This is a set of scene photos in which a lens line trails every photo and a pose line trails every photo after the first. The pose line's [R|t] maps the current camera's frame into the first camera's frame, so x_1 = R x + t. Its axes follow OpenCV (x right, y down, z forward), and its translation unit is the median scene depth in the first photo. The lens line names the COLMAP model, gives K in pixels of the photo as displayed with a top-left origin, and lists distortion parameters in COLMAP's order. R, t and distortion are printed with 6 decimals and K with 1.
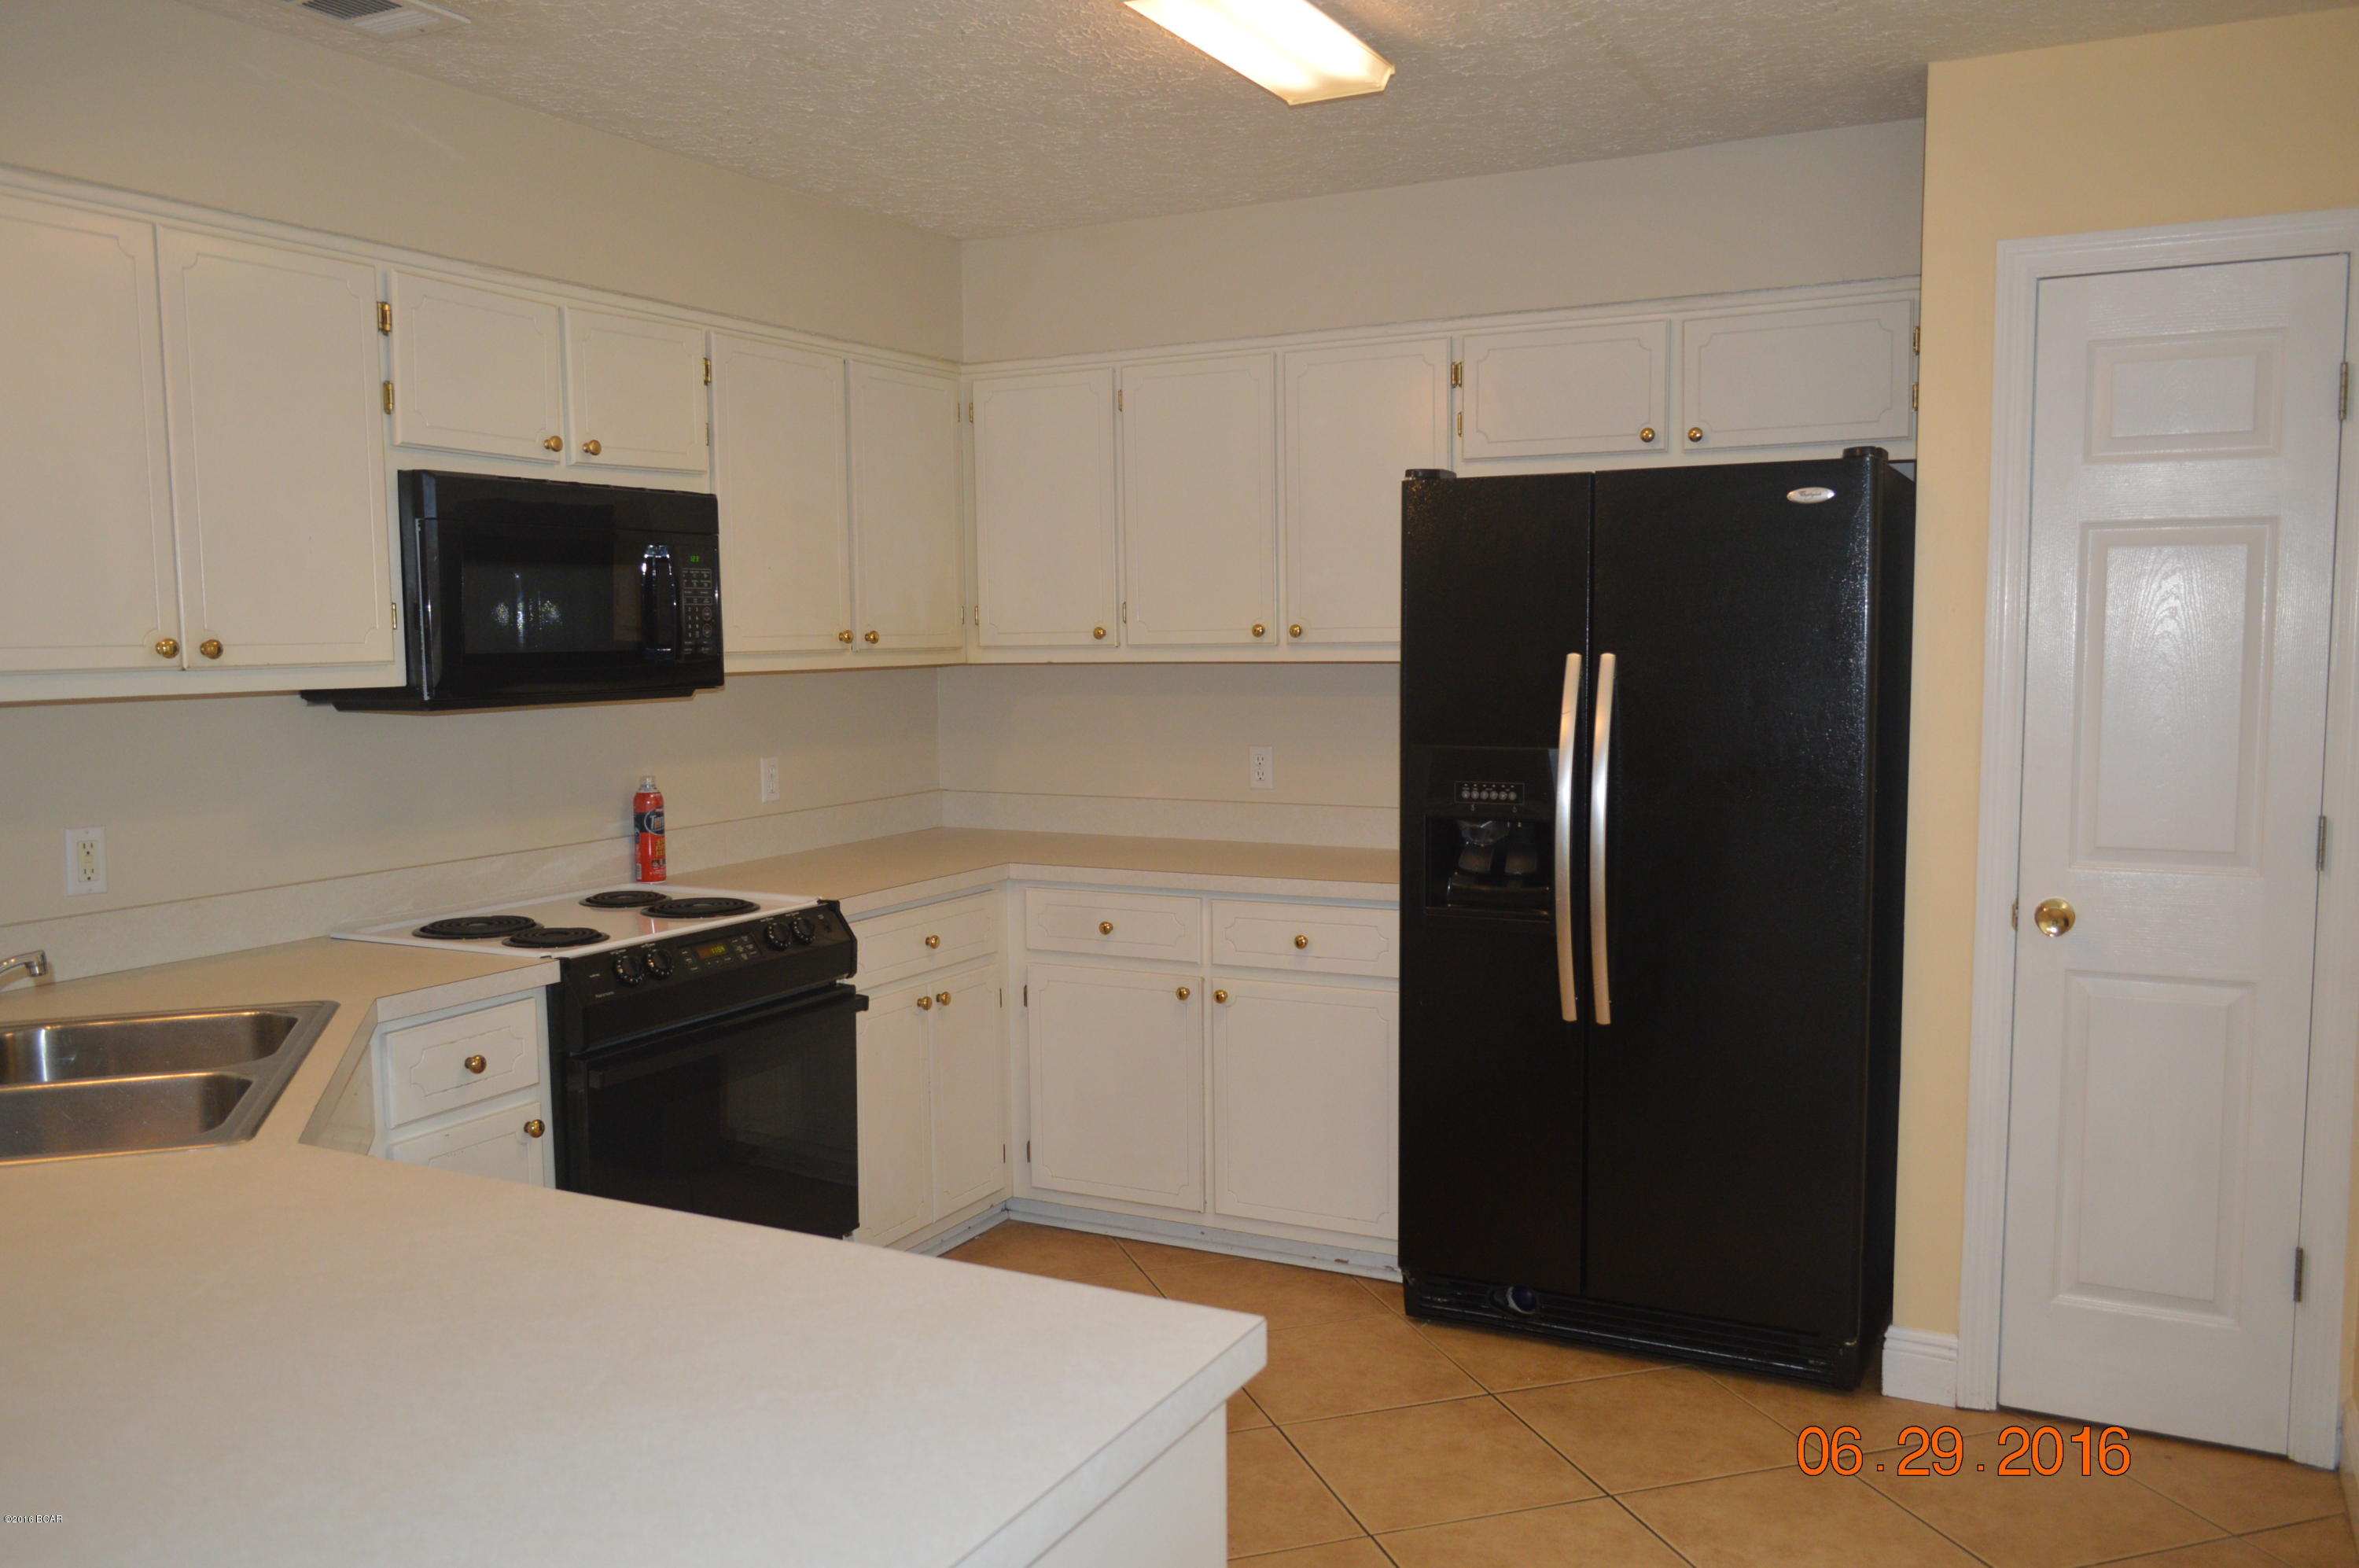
lens RADIAL K [[1849.3, 0, 1167.0], [0, 1849.3, 792.5], [0, 0, 1]] dist [-0.004546, -0.009459]
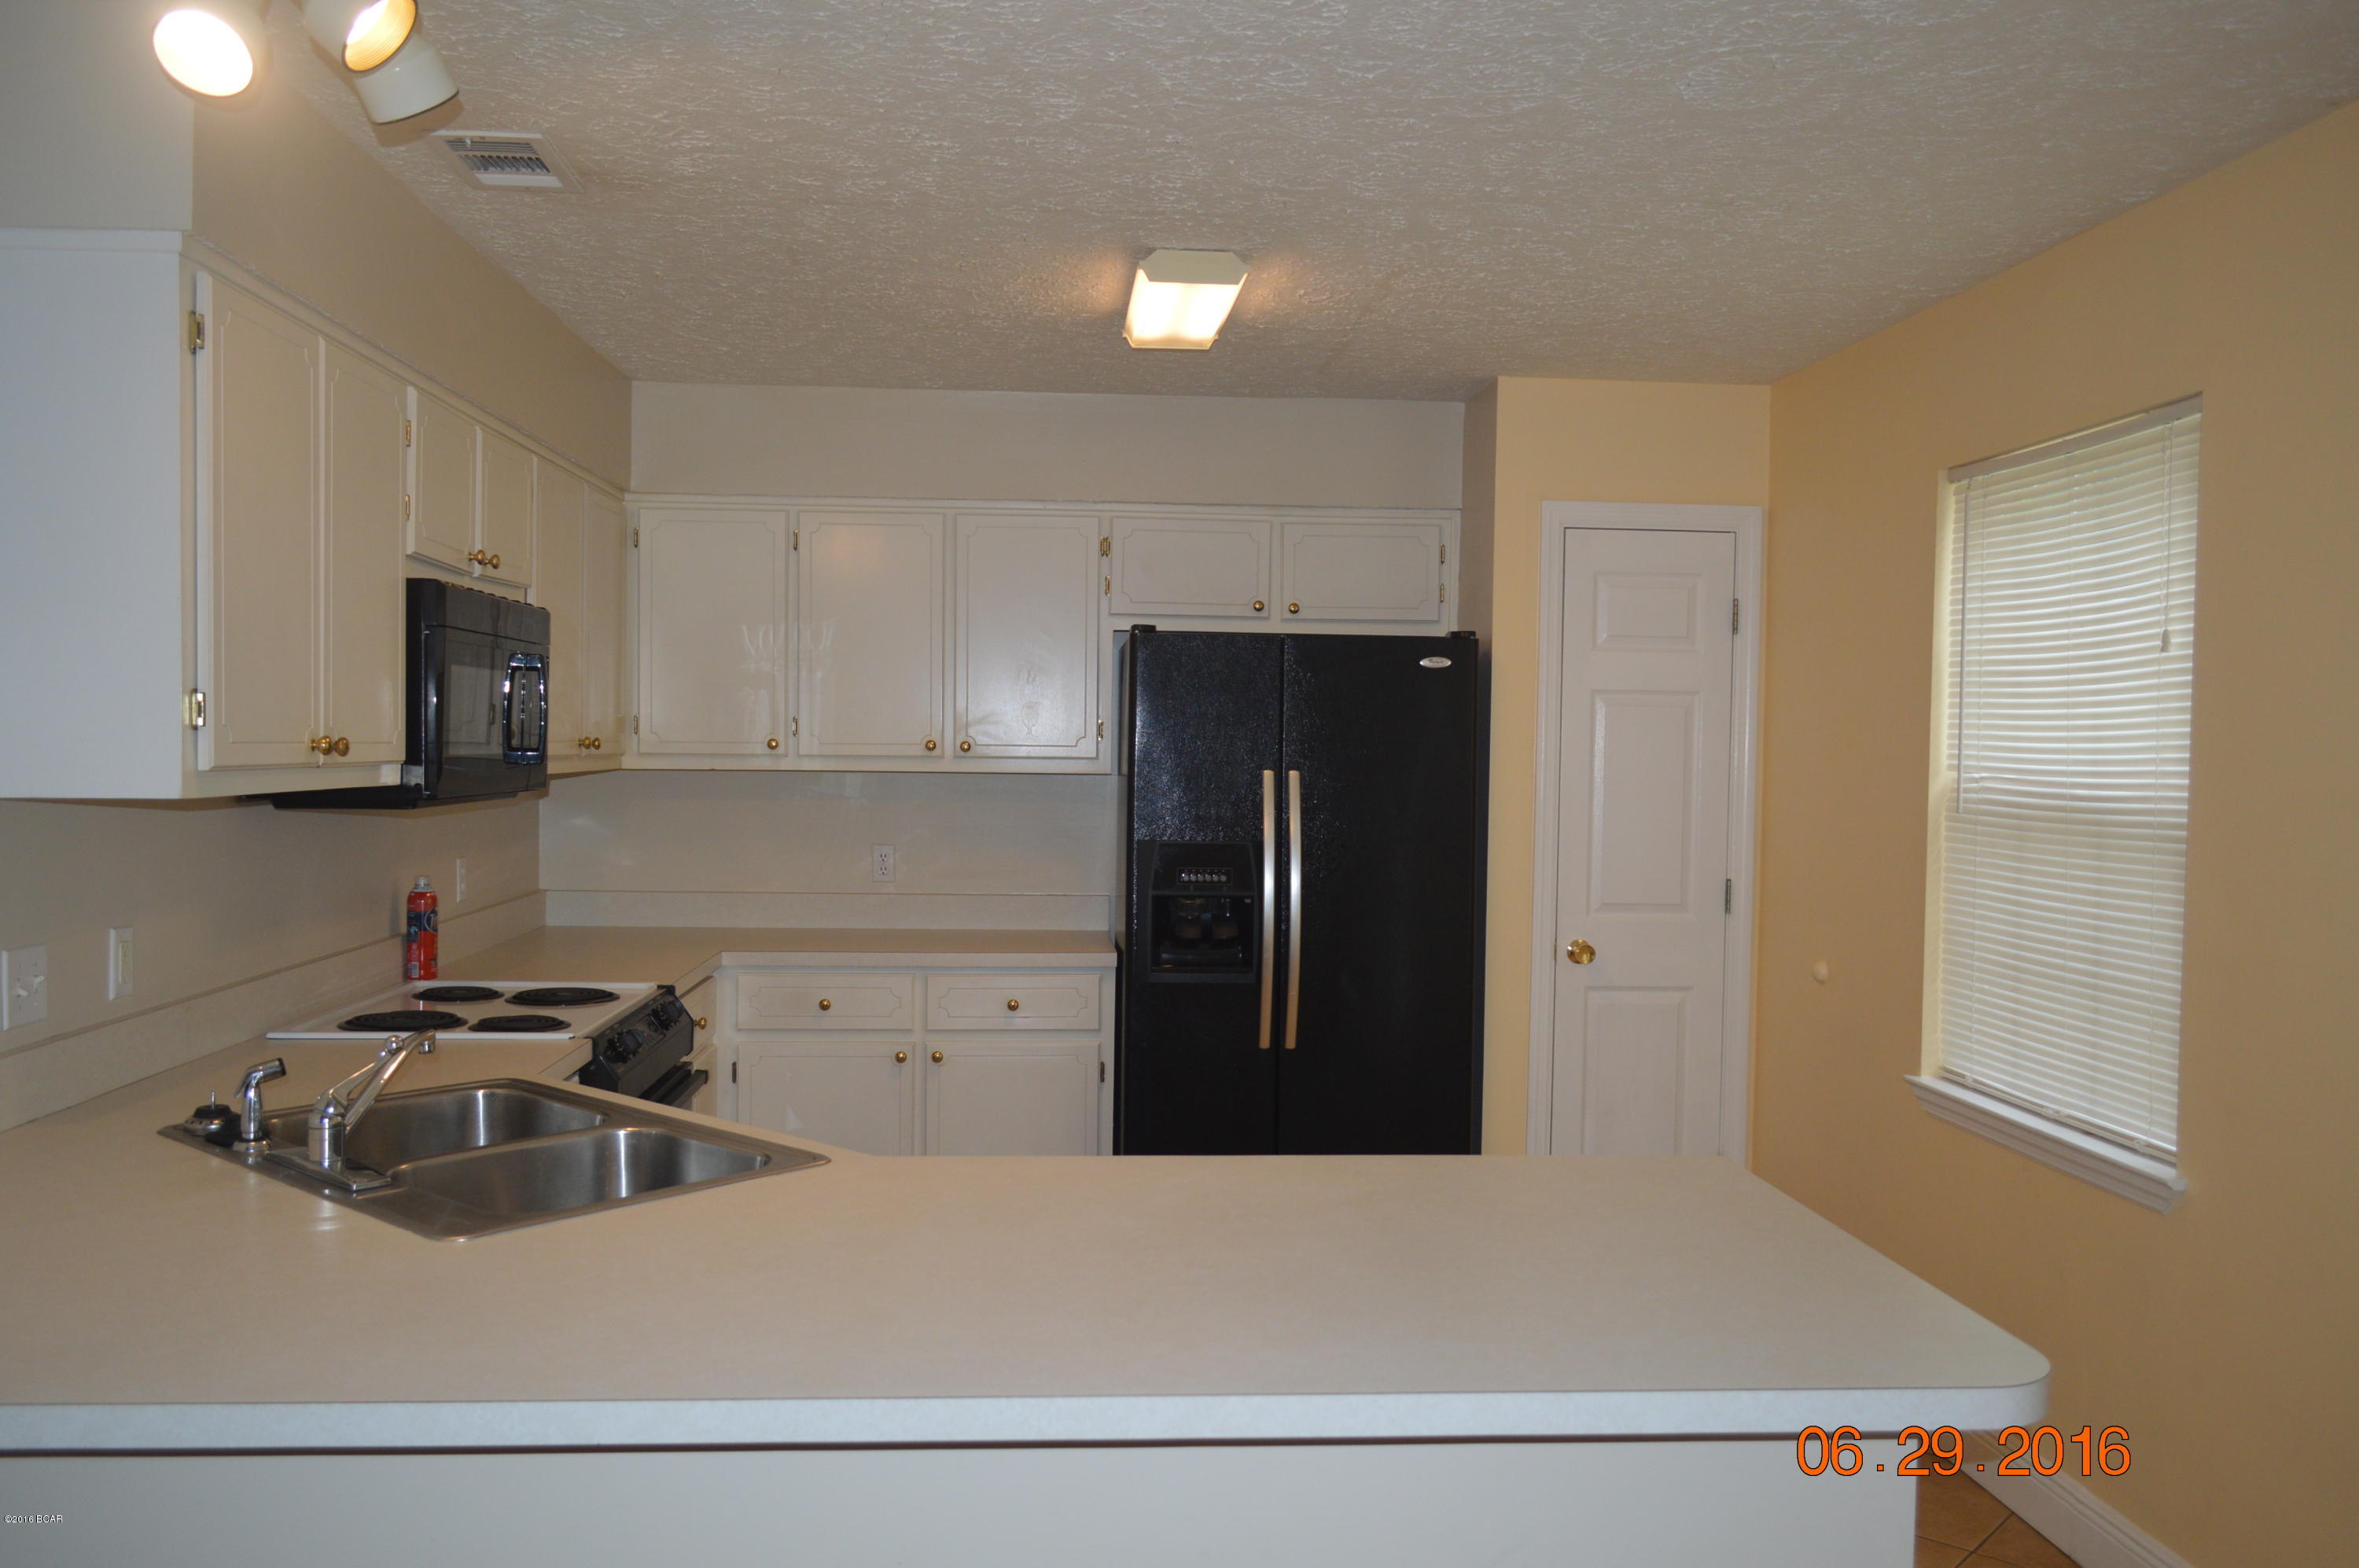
lens RADIAL K [[1849.3, 0, 1167.0], [0, 1849.3, 792.5], [0, 0, 1]] dist [-0.004546, -0.009459]
pose [[0.851848, 0.008716, 0.523716, -0.491862], [0.022766, 0.998301, -0.053644, 0.009822], [-0.523294, 0.057620, 0.850202, -0.085653]]
